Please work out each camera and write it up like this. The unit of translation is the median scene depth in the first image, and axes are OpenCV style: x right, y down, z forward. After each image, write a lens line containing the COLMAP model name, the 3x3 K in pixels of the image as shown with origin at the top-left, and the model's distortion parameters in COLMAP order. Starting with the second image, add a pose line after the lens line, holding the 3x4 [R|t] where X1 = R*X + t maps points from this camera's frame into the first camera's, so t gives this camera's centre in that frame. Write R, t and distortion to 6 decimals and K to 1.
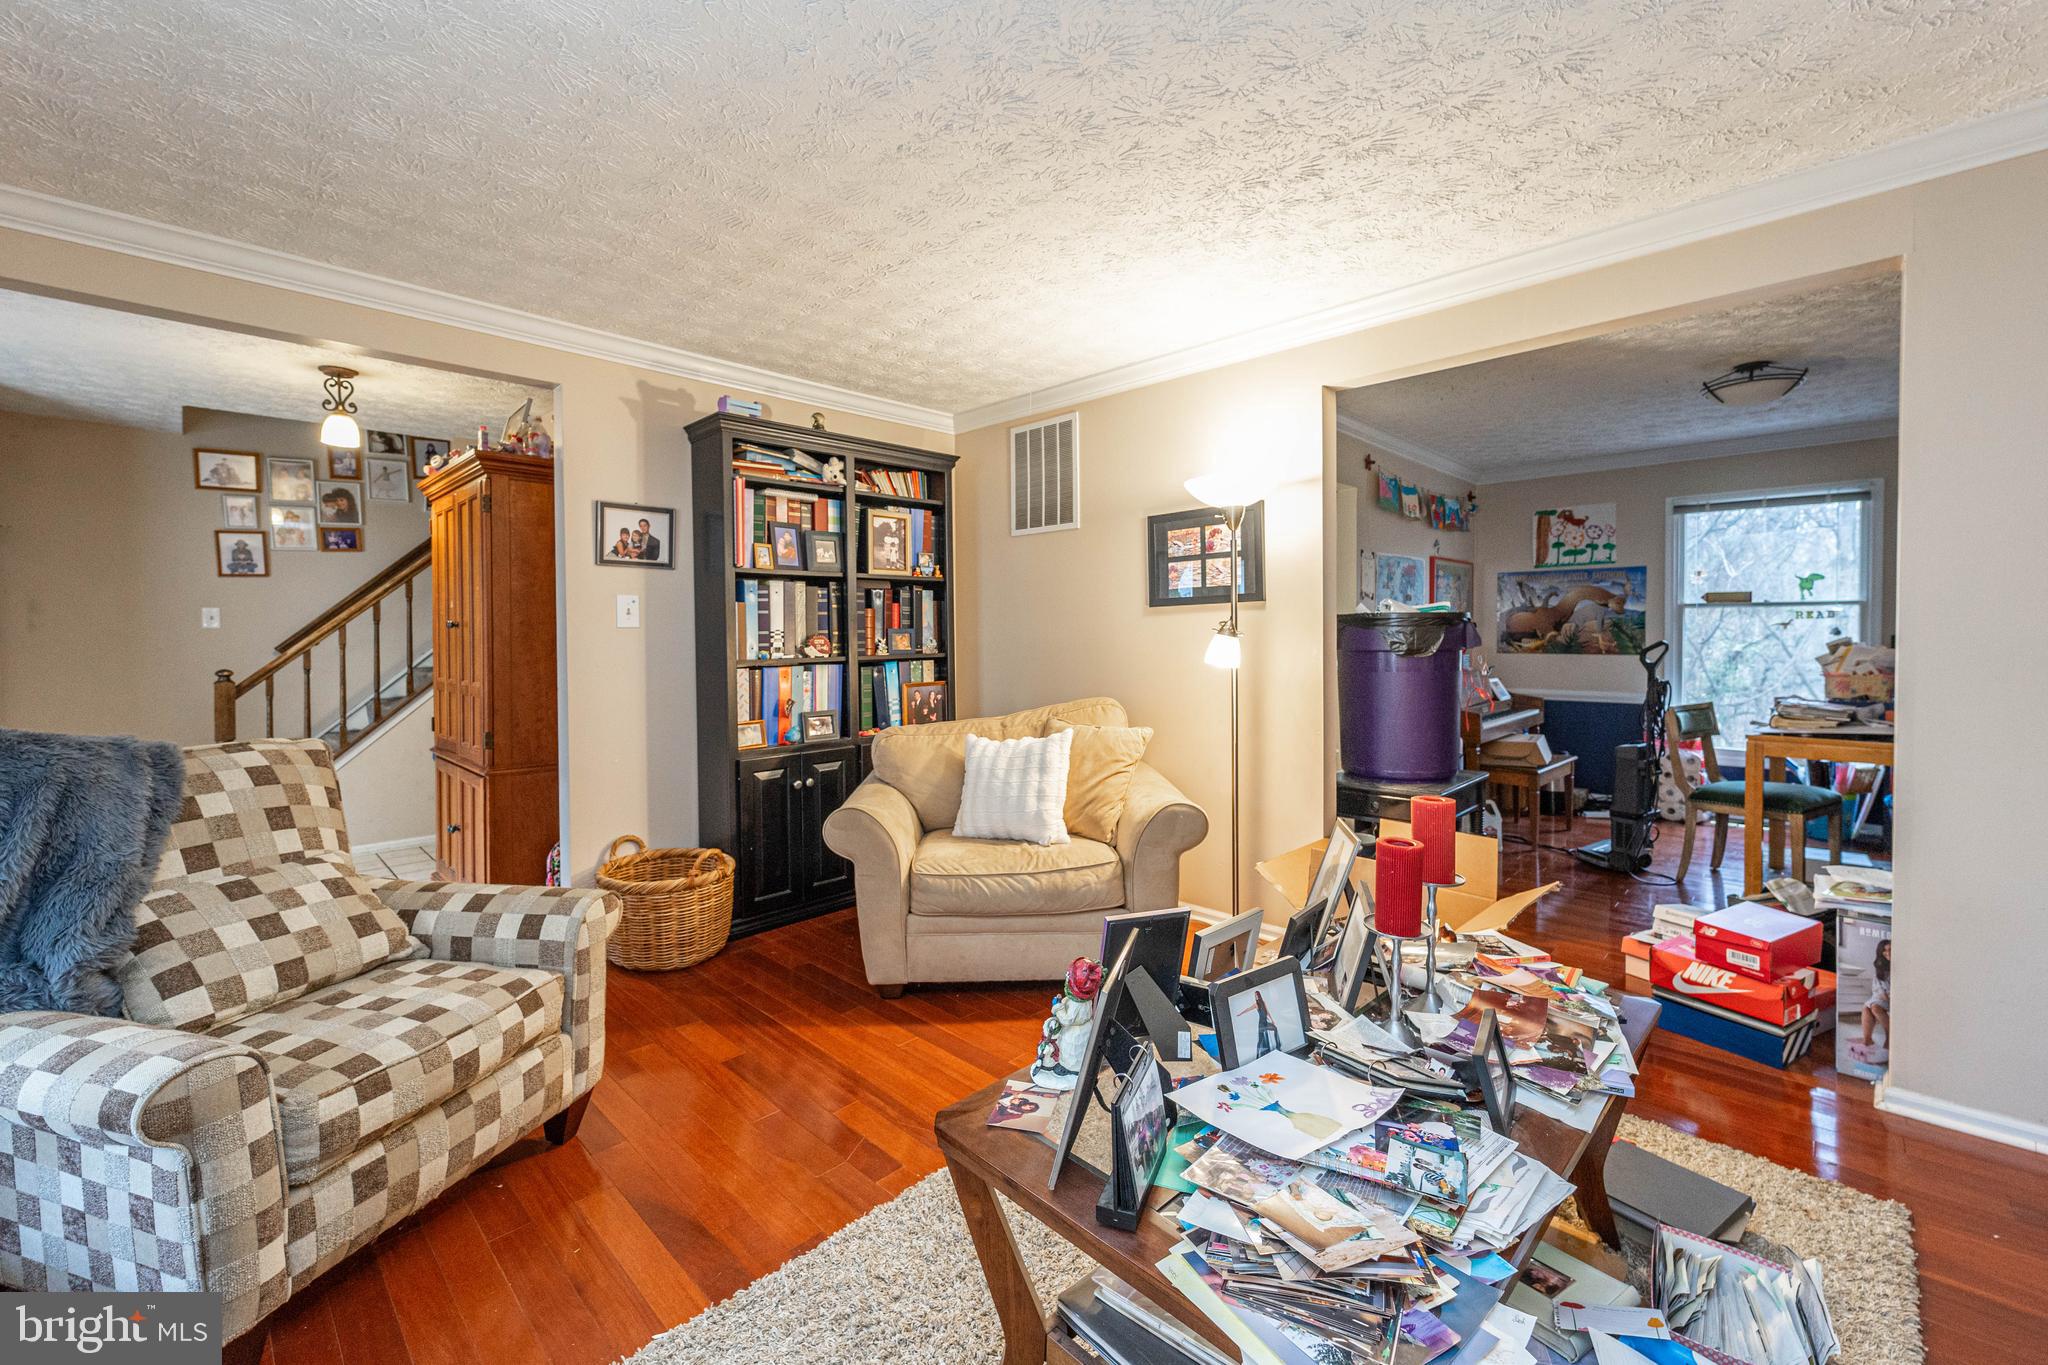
lens RADIAL K [[842.5, 0, 1025.7], [0, 842.5, 635.2], [0, 0, 1]] dist [0.001551, 0.000069]
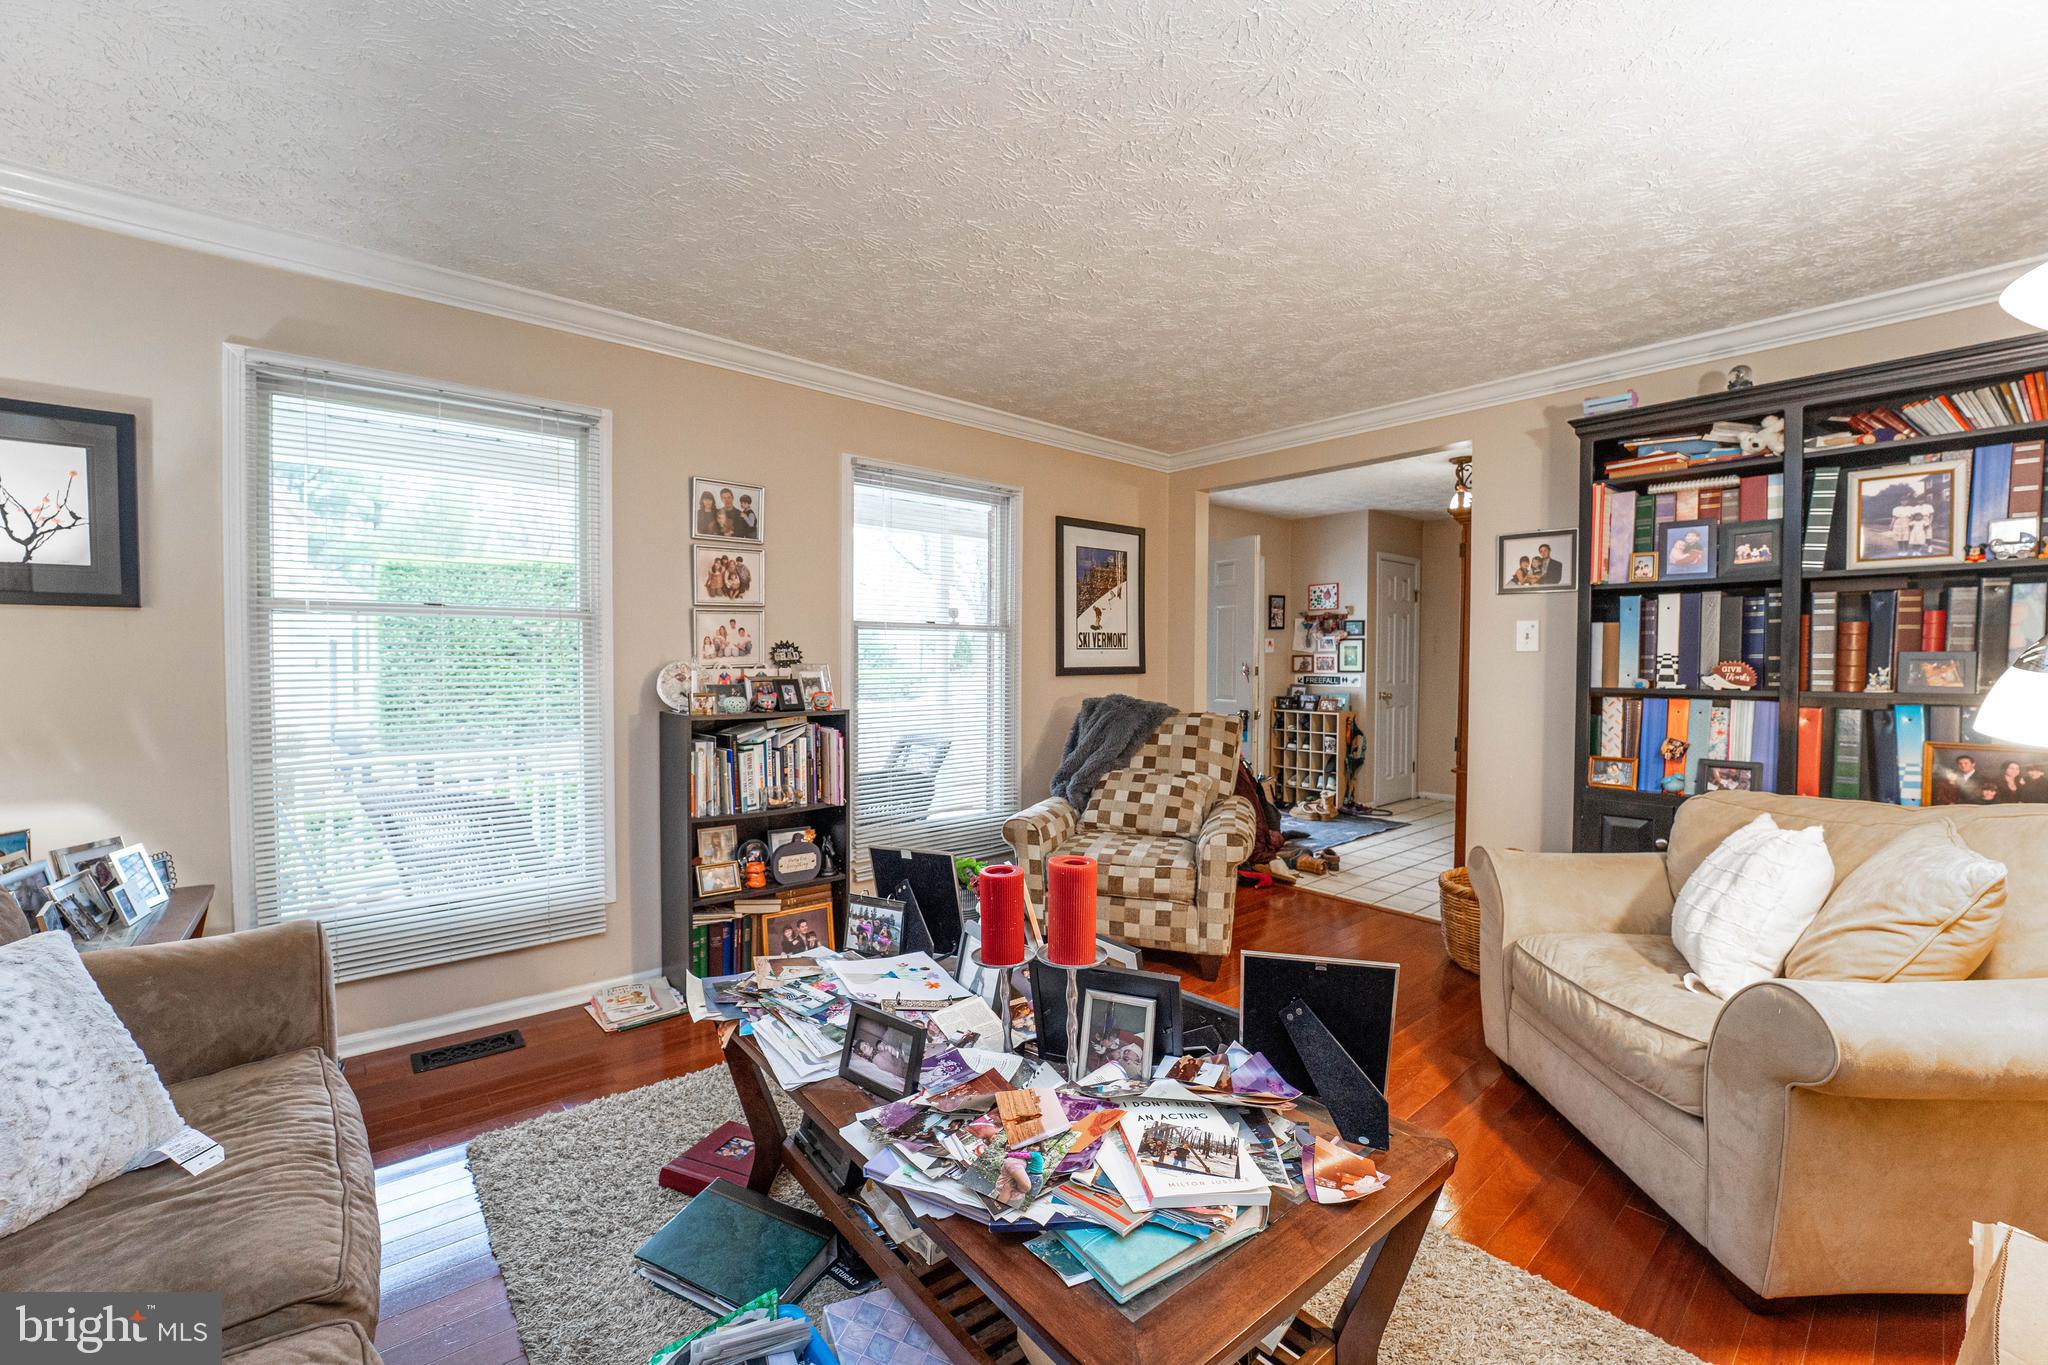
lens RADIAL K [[840.6, 0, 1036.5], [0, 840.6, 679.3], [0, 0, 1]] dist [-0.025756, -0.000063]
pose [[-0.092202, 0.030229, -0.995281, 0.591513], [-0.003564, 0.999523, 0.030688, -0.004000], [0.995734, 0.006377, -0.092050, 0.474123]]
